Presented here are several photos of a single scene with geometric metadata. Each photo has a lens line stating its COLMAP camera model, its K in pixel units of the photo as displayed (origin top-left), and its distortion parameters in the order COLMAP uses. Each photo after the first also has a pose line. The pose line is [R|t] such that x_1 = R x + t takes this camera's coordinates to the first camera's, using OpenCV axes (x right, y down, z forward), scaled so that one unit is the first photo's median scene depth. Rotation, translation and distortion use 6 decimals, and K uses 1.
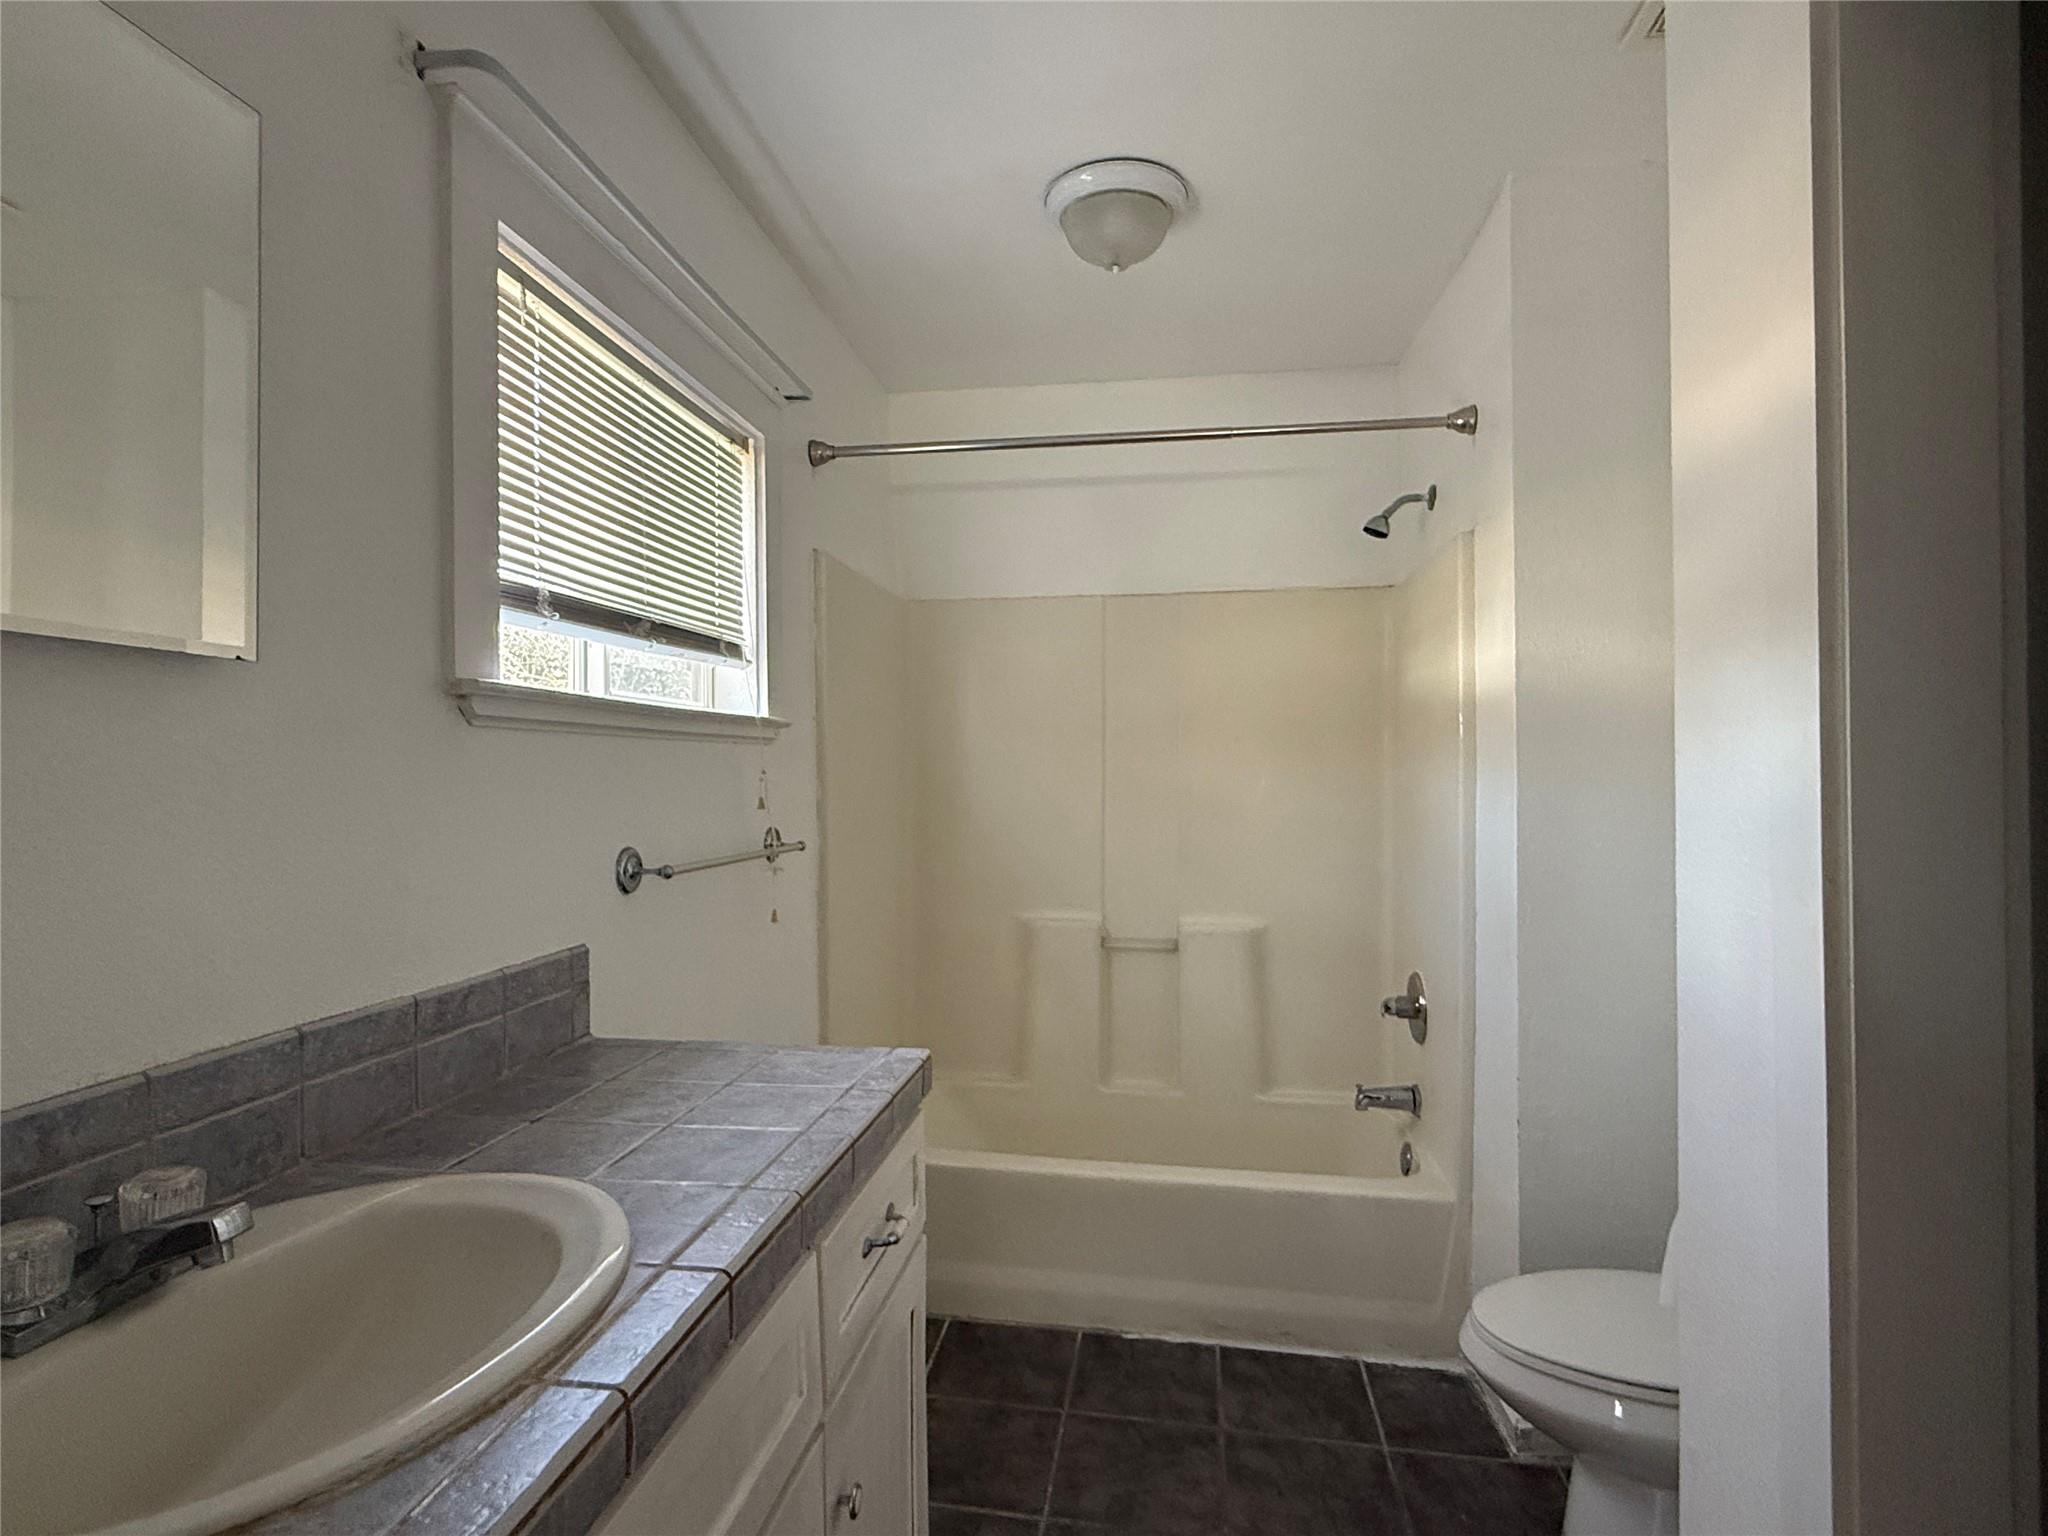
lens RADIAL K [[1055.6, 0, 1021.2], [0, 1055.6, 767.9], [0, 0, 1]] dist [0.001792, -0.000152]
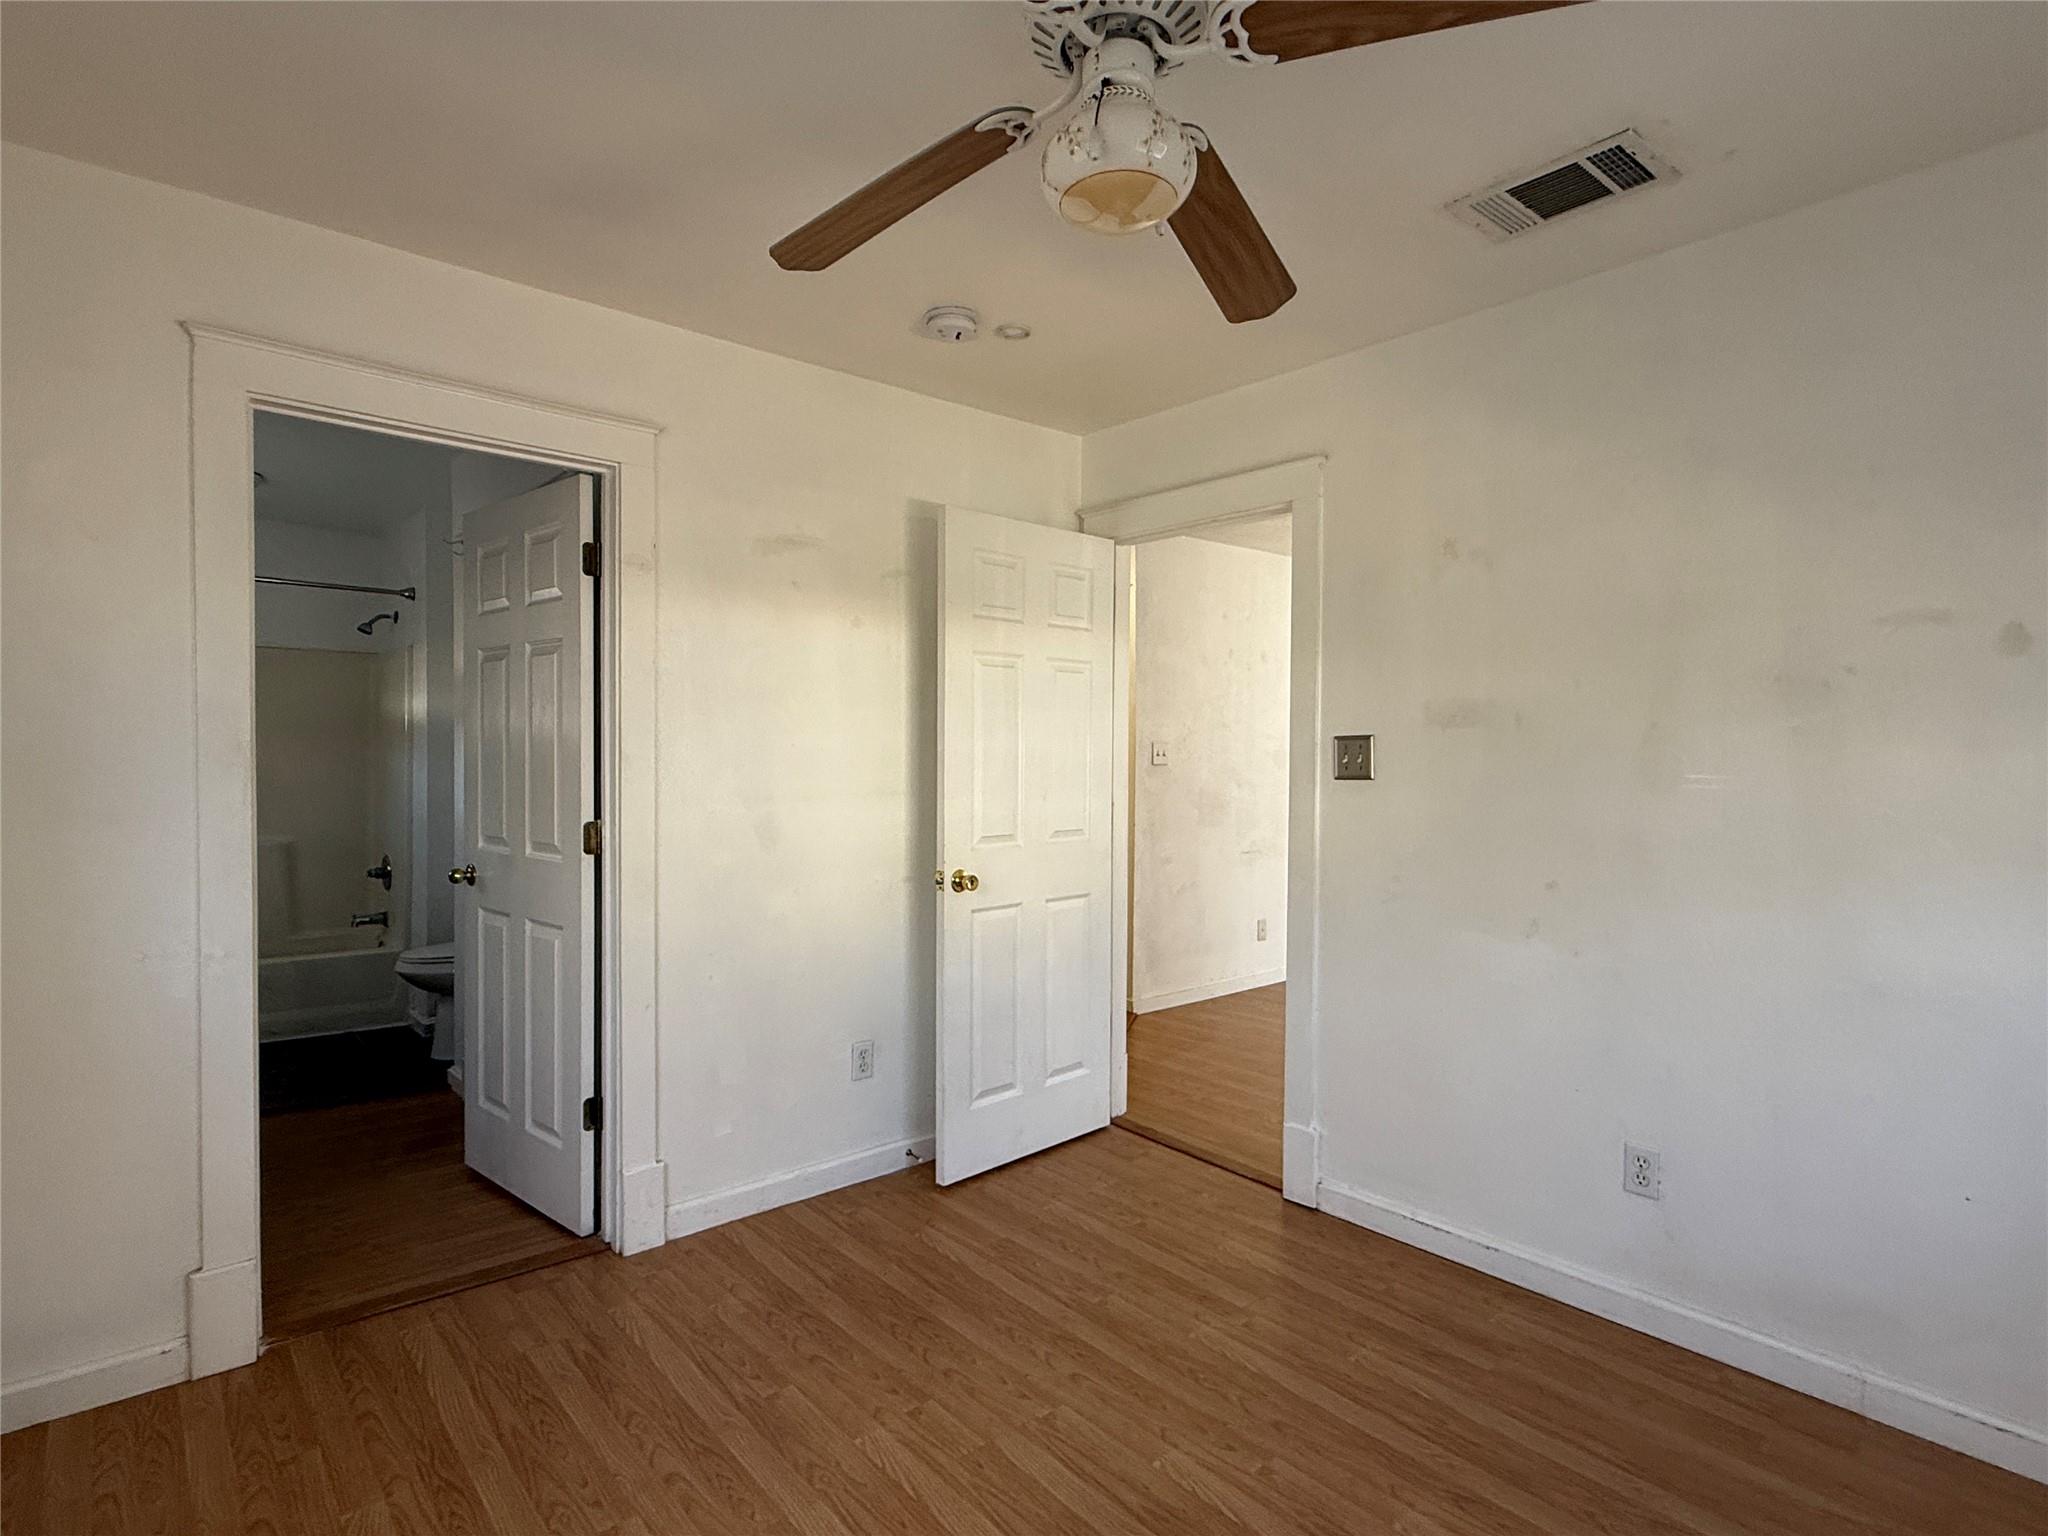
lens RADIAL K [[1055.6, 0, 1021.8], [0, 1055.6, 766.6], [0, 0, 1]] dist [0.001792, -0.000152]
pose [[0.642578, -0.003827, 0.766211, -0.390912], [-0.008413, 0.999892, 0.012049, -0.009533], [-0.766174, -0.014188, 0.642476, -1.223366]]
